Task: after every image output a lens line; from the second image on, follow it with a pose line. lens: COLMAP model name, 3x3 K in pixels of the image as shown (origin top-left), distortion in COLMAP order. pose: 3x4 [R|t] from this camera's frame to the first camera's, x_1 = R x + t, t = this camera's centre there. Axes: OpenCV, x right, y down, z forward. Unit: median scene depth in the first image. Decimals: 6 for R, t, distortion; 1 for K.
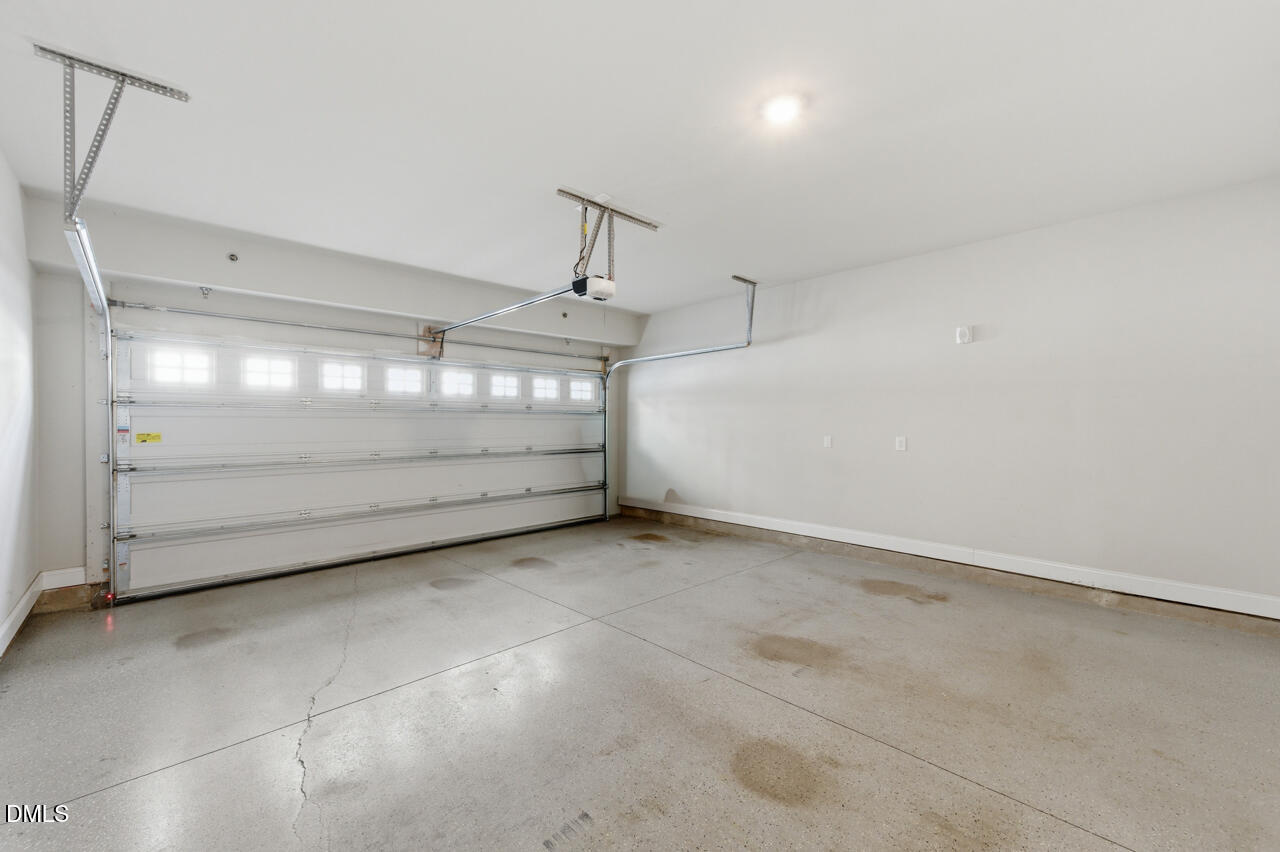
lens RADIAL K [[501.2, 0, 642.4], [0, 501.2, 426.8], [0, 0, 1]] dist [0.002892, -0.000570]
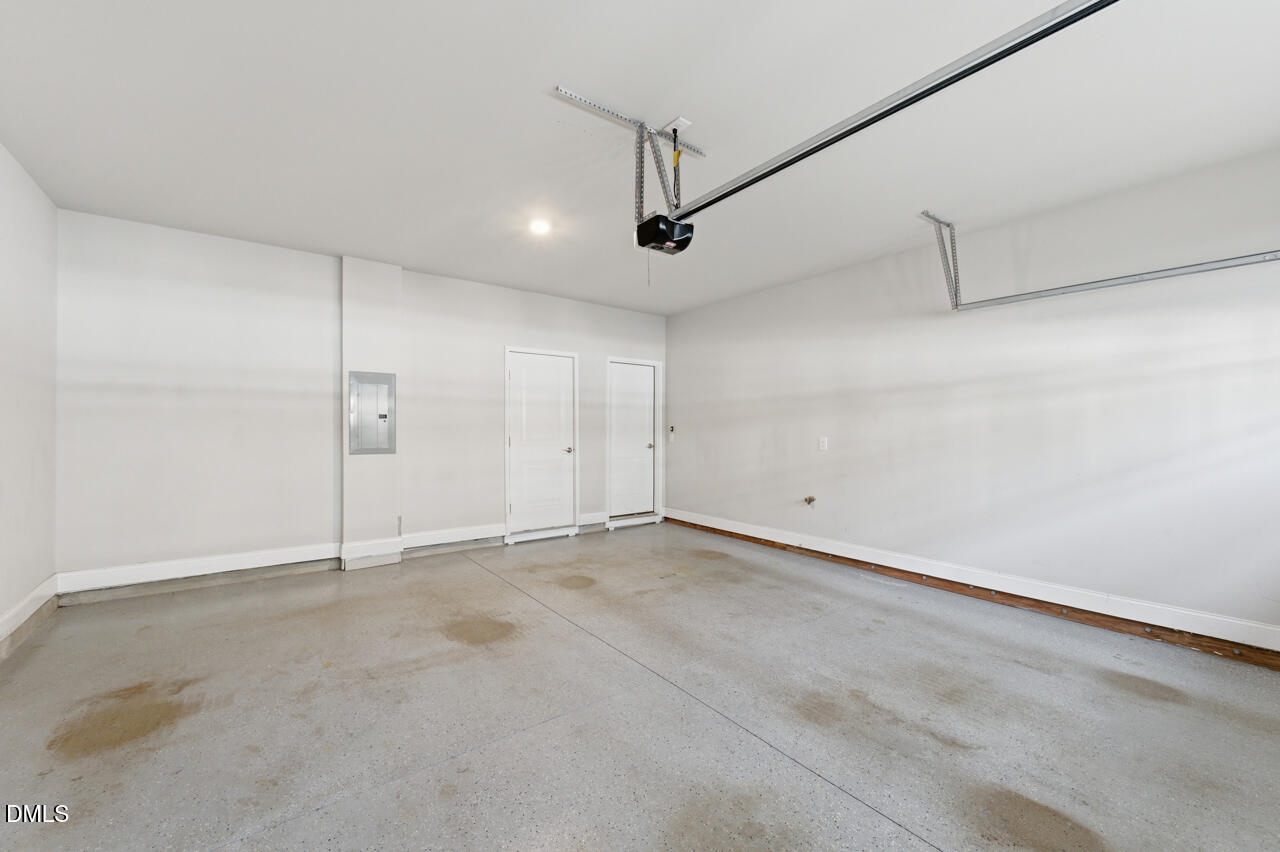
lens RADIAL K [[501.2, 0, 642.4], [0, 501.2, 426.8], [0, 0, 1]] dist [0.002892, -0.000570]
pose [[-0.993091, -0.001653, 0.117332, -0.166784], [-0.001214, 0.999992, 0.003807, -0.002500], [-0.117337, 0.003638, -0.993085, 1.885057]]
